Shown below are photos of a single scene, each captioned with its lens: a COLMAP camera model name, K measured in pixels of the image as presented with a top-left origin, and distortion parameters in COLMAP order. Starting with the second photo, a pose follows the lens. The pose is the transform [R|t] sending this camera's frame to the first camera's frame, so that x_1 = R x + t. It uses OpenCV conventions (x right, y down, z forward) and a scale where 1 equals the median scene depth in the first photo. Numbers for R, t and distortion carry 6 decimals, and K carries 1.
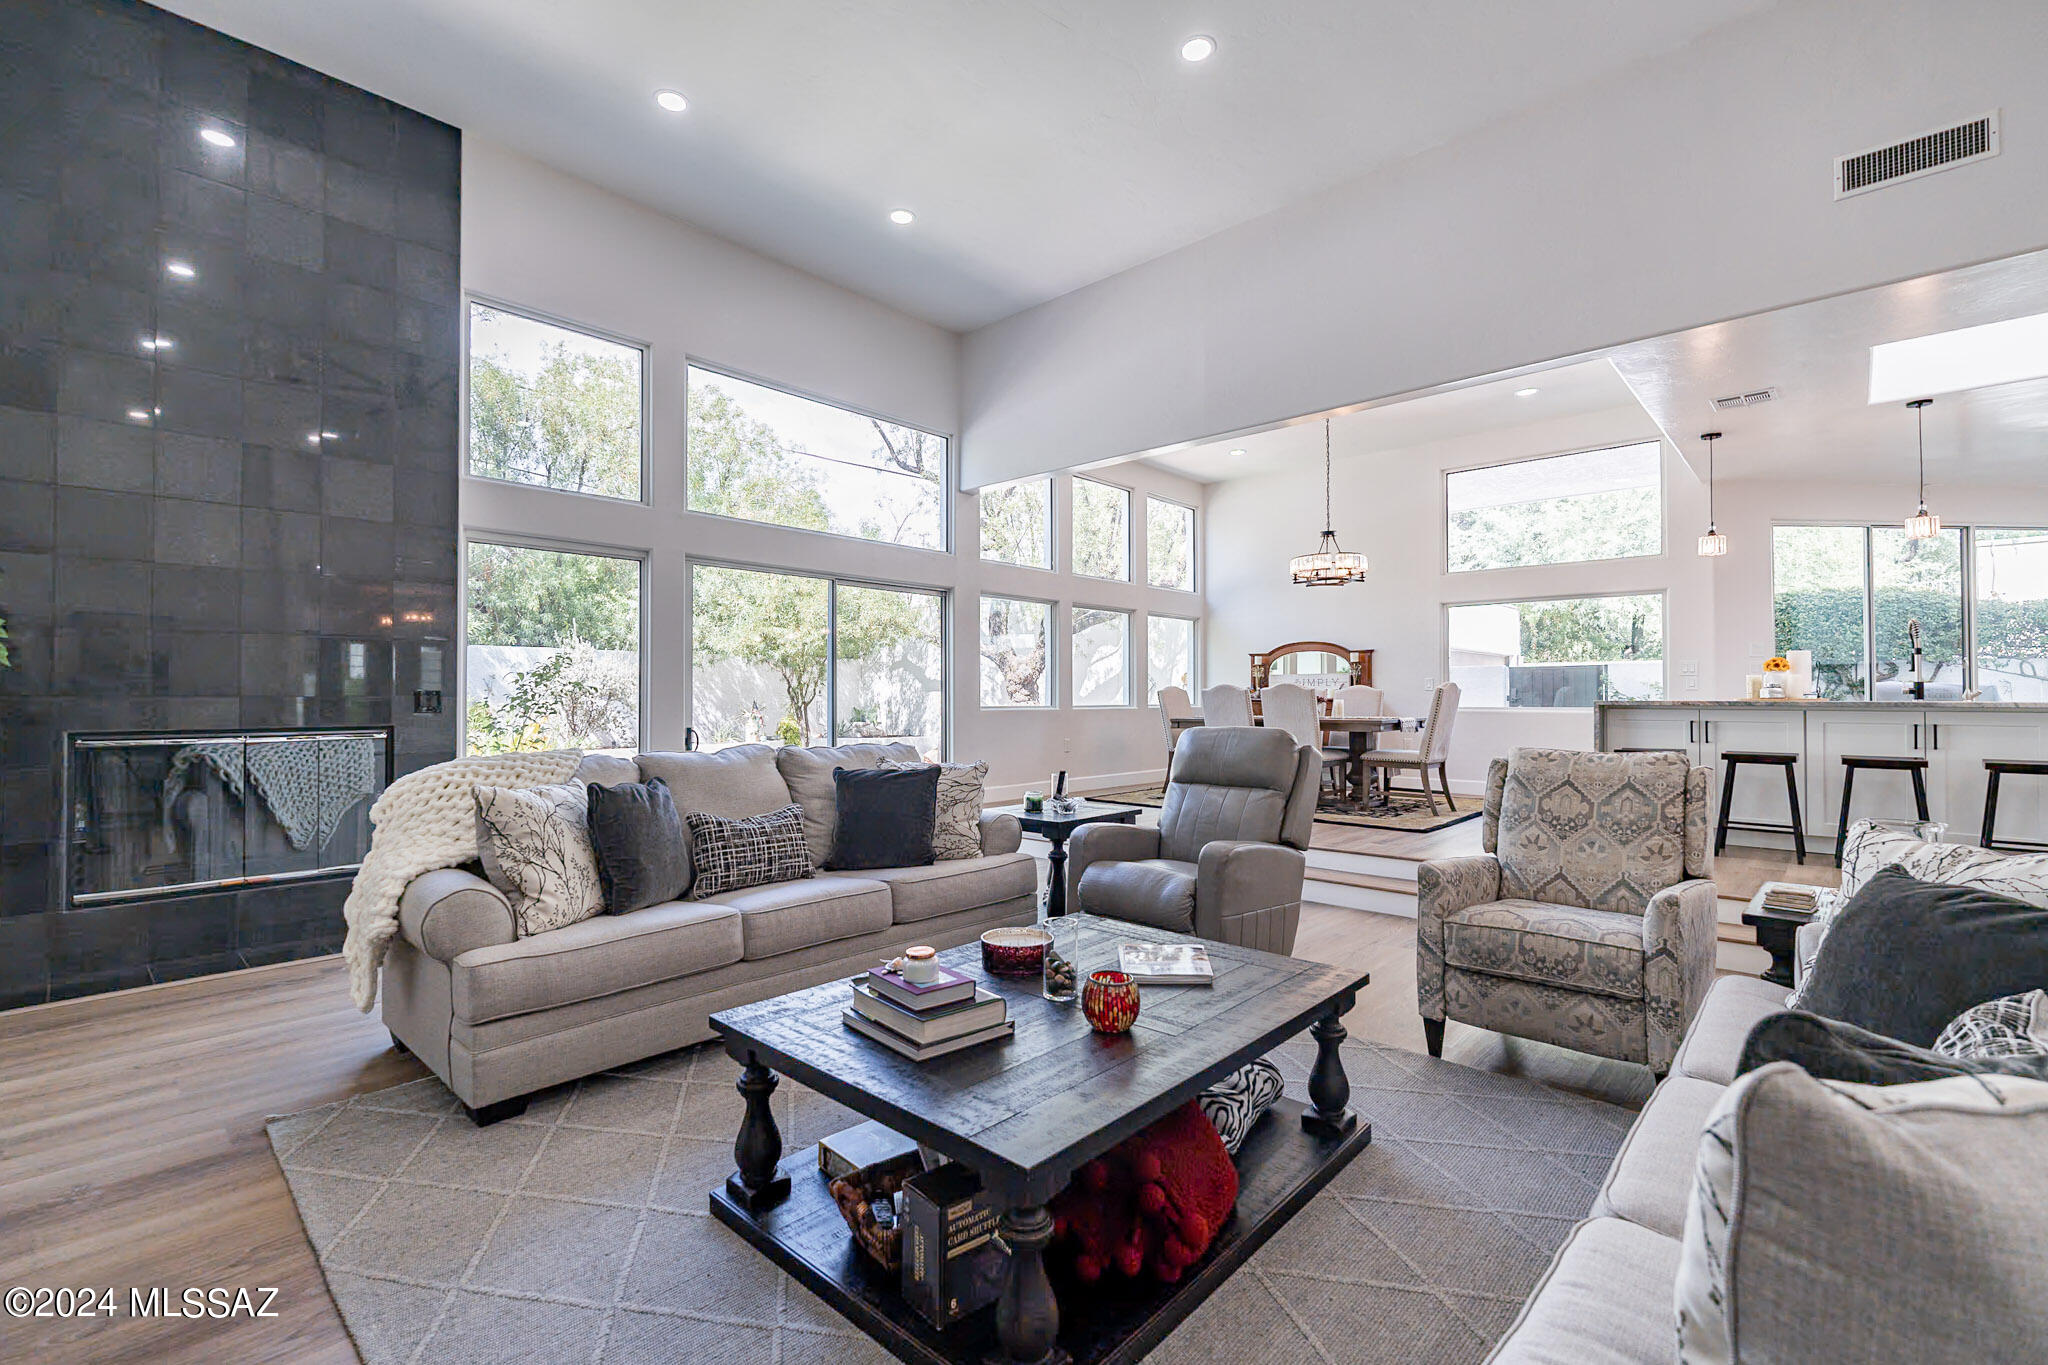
lens RADIAL K [[901.0, 0, 1011.5], [0, 901.0, 682.4], [0, 0, 1]] dist [-0.001089, 0.000399]
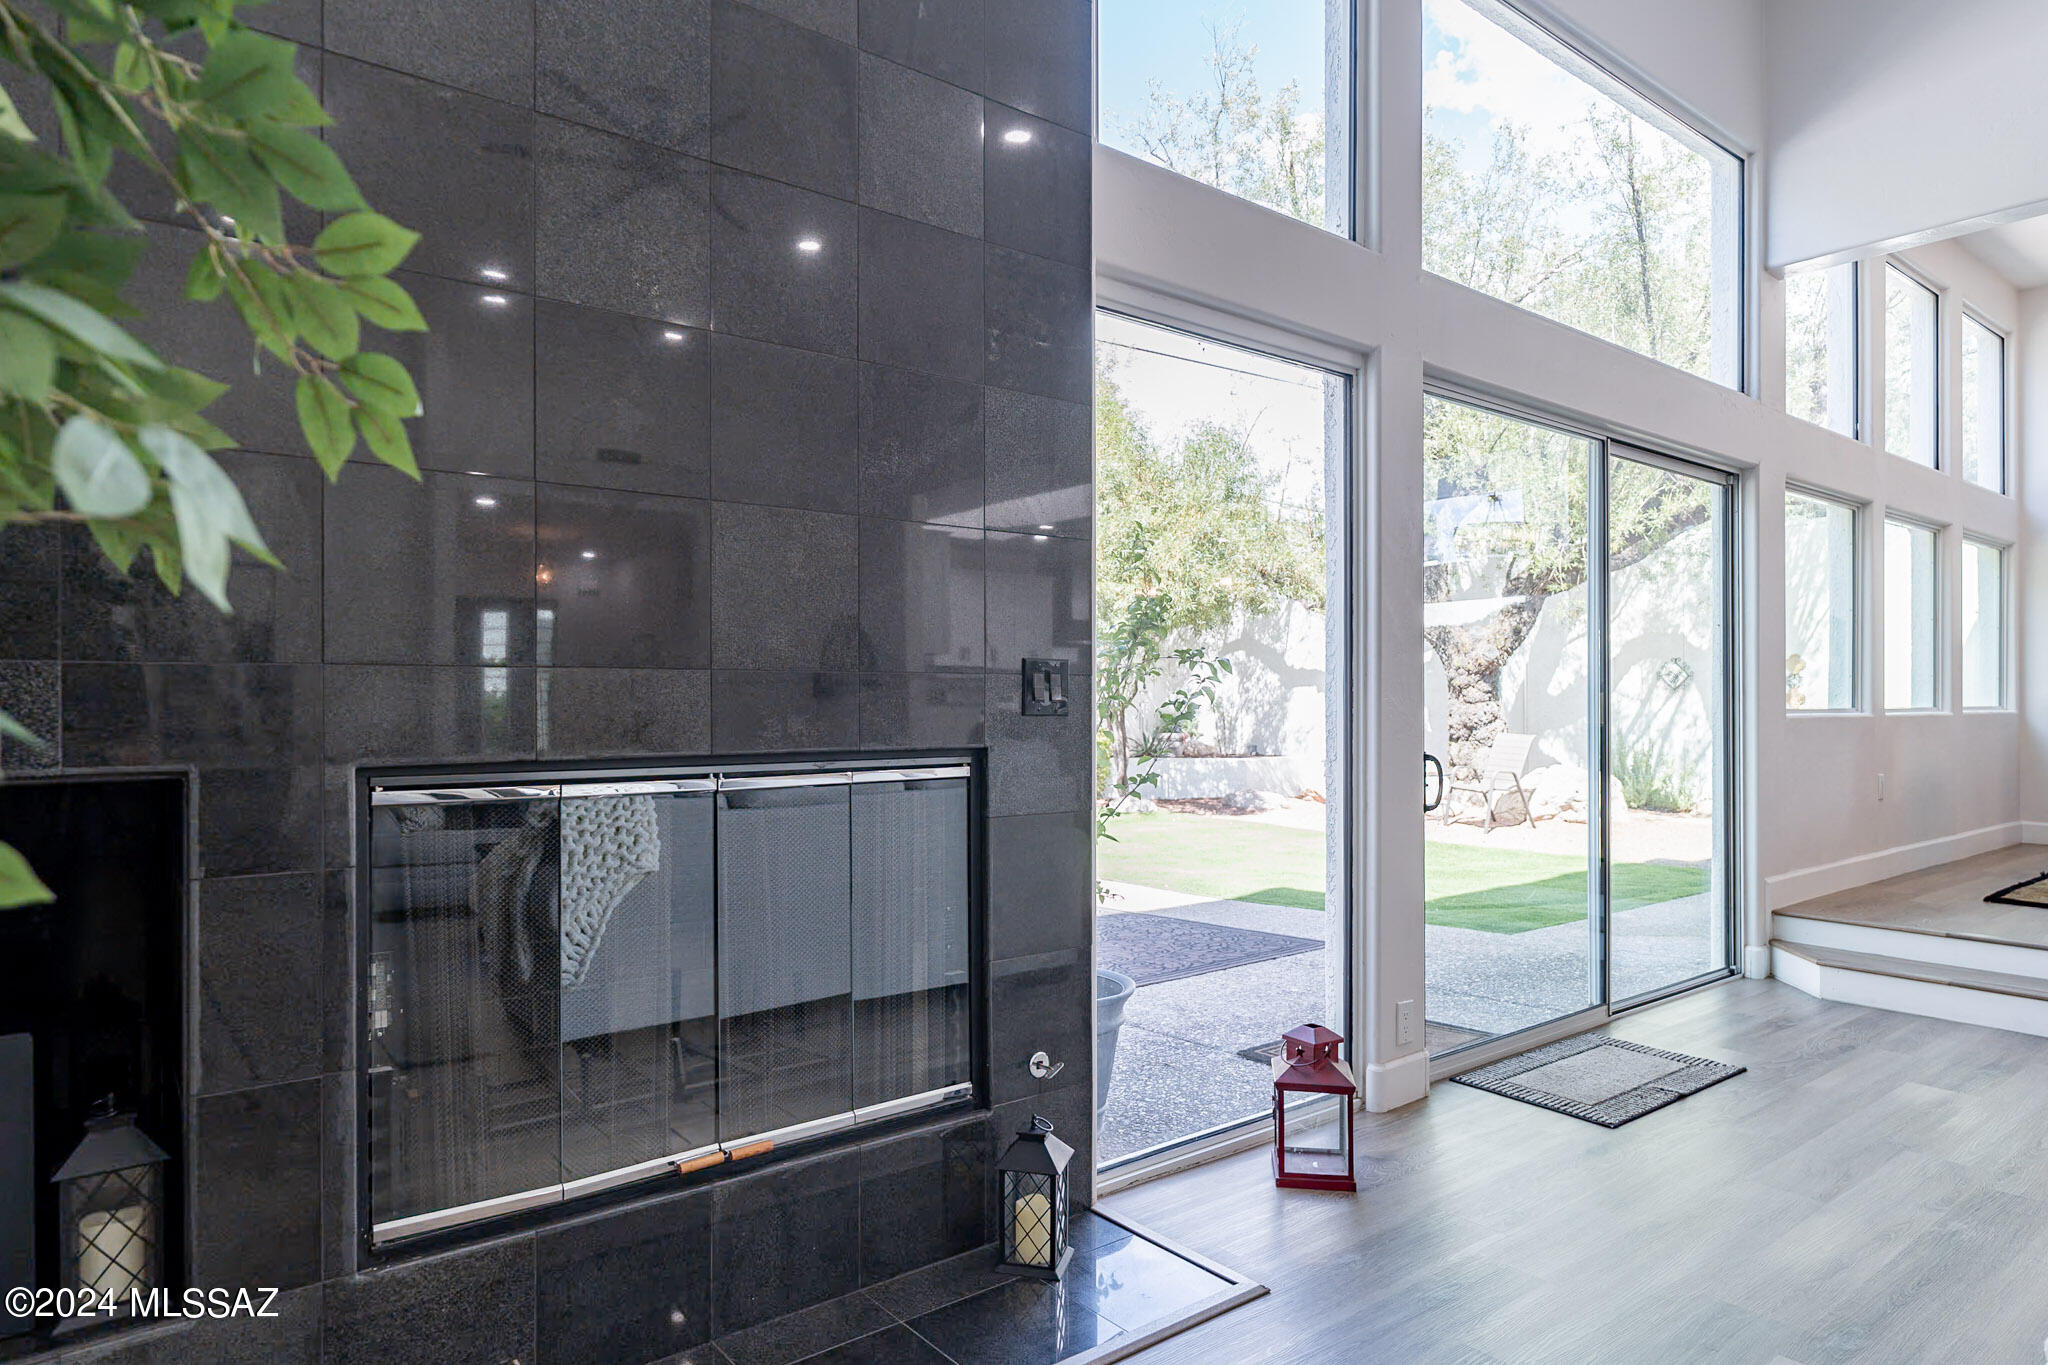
lens RADIAL K [[1198.8, 0, 1020.4], [0, 1198.8, 695.3], [0, 0, 1]] dist [0.003295, 0.000416]
pose [[0.988503, -0.001435, -0.151196, -0.405820], [0.003200, 0.999930, 0.011426, 0.013268], [0.151169, -0.011778, 0.988438, 0.323948]]
